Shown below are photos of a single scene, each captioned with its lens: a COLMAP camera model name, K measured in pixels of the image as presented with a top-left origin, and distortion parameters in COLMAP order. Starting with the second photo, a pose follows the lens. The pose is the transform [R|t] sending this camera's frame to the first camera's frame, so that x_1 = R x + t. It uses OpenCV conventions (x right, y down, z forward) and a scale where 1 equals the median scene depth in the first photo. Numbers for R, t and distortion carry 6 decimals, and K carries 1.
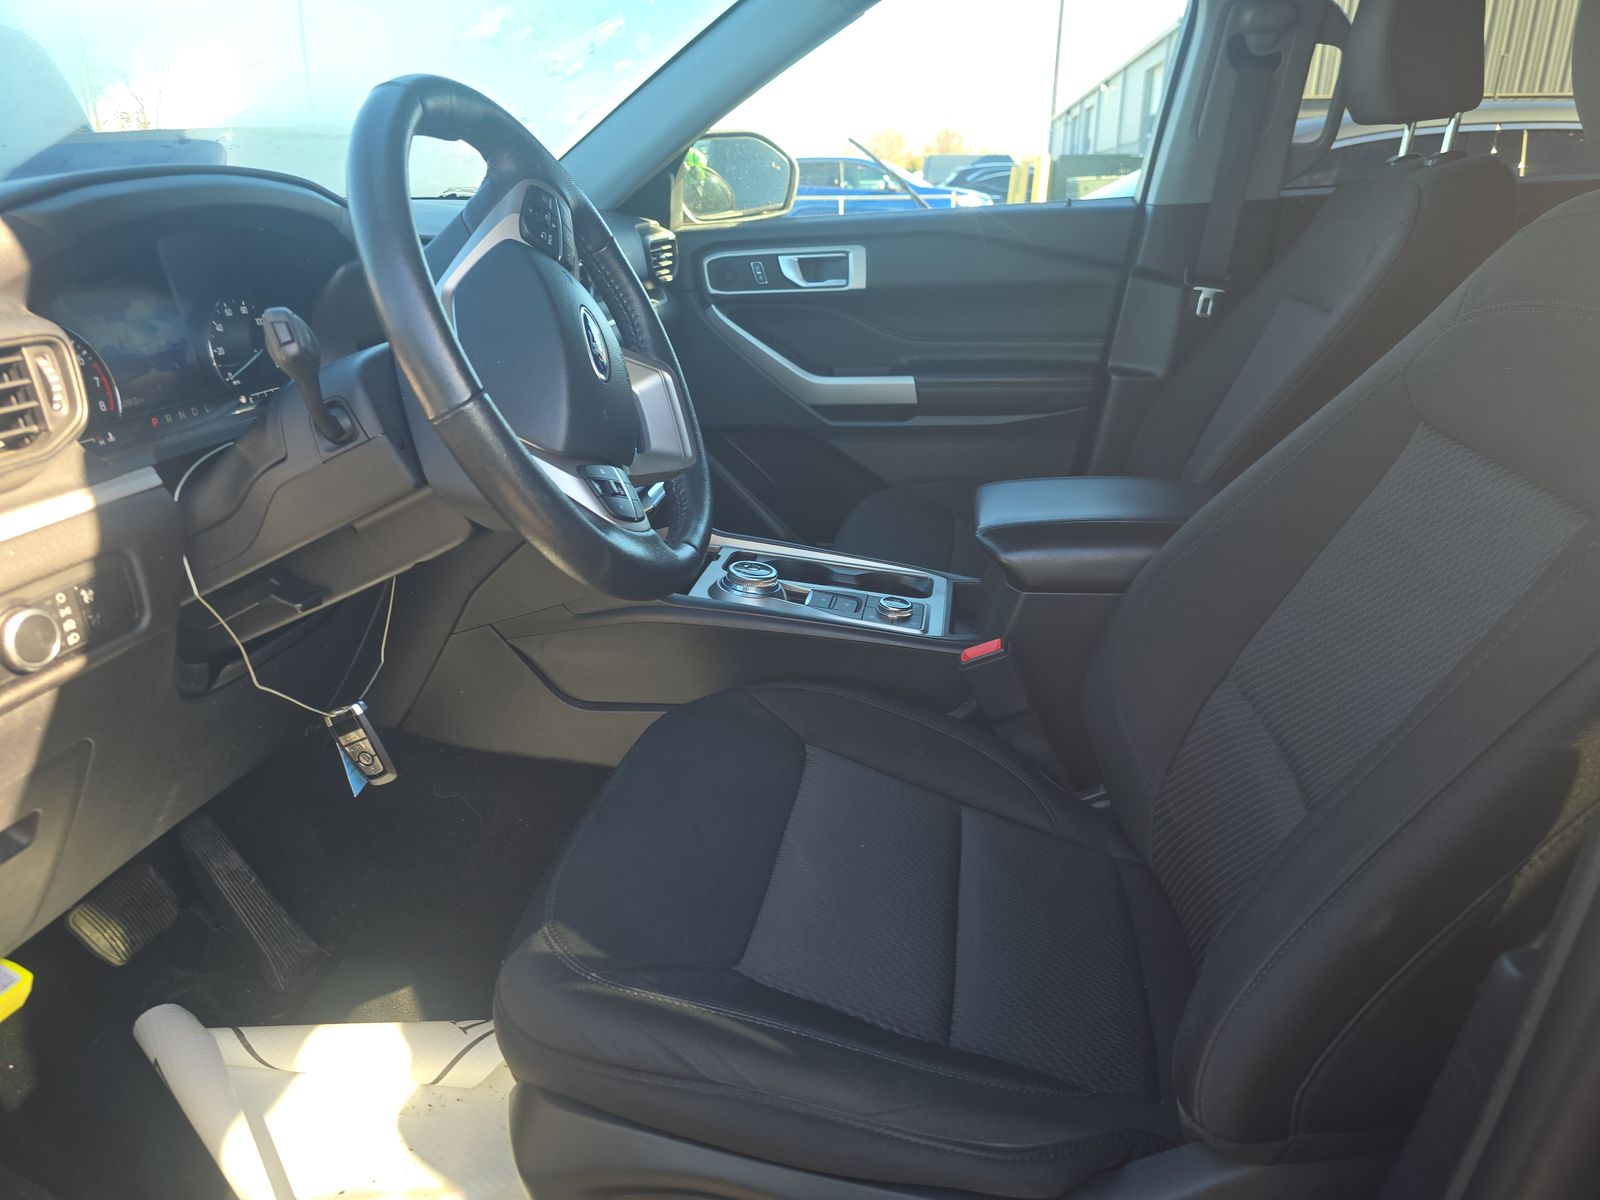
lens RADIAL K [[1055.7, 0, 794.5], [0, 1055.7, 623.8], [0, 0, 1]] dist [-0.001399, -0.004763]
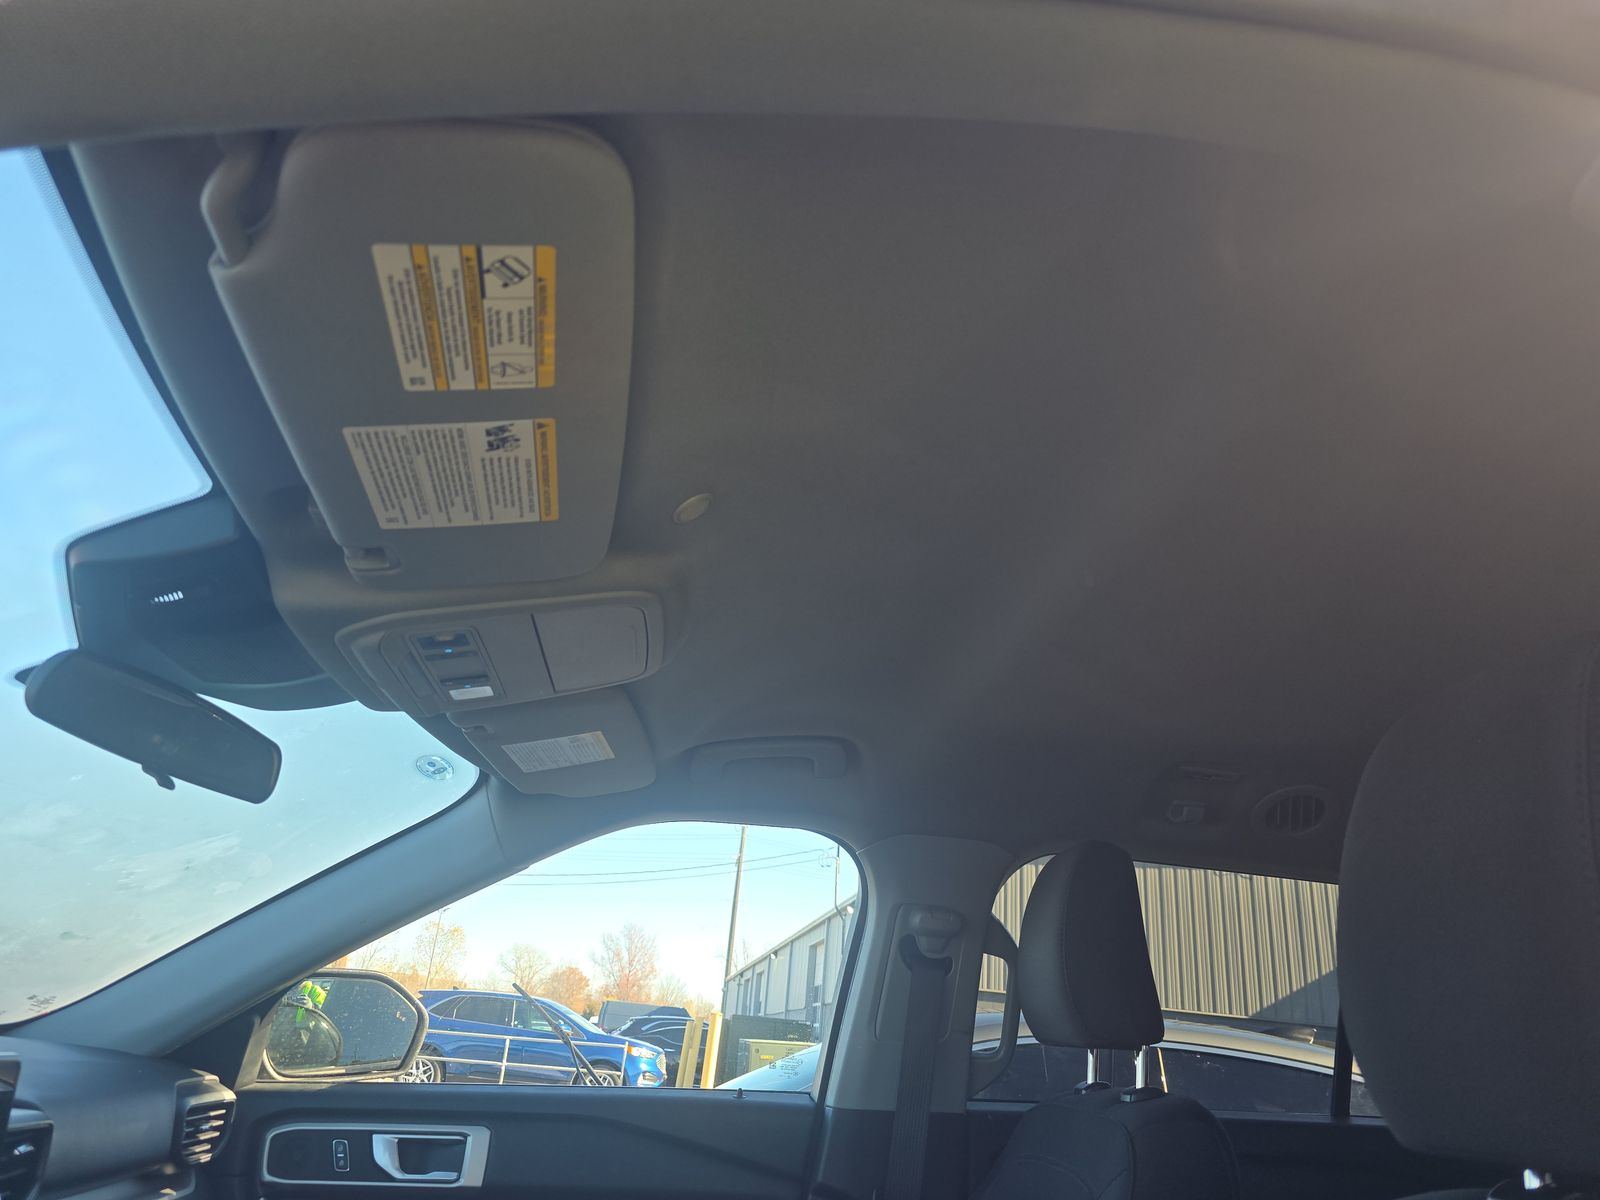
lens RADIAL K [[1068.7, 0, 796.4], [0, 1068.7, 626.0], [0, 0, 1]] dist [0.026394, -0.002049]
pose [[0.956331, 0.180296, 0.230054, 0.032069], [0.026804, 0.729671, -0.683273, -0.071589], [-0.291055, 0.659602, 0.692974, 0.117901]]
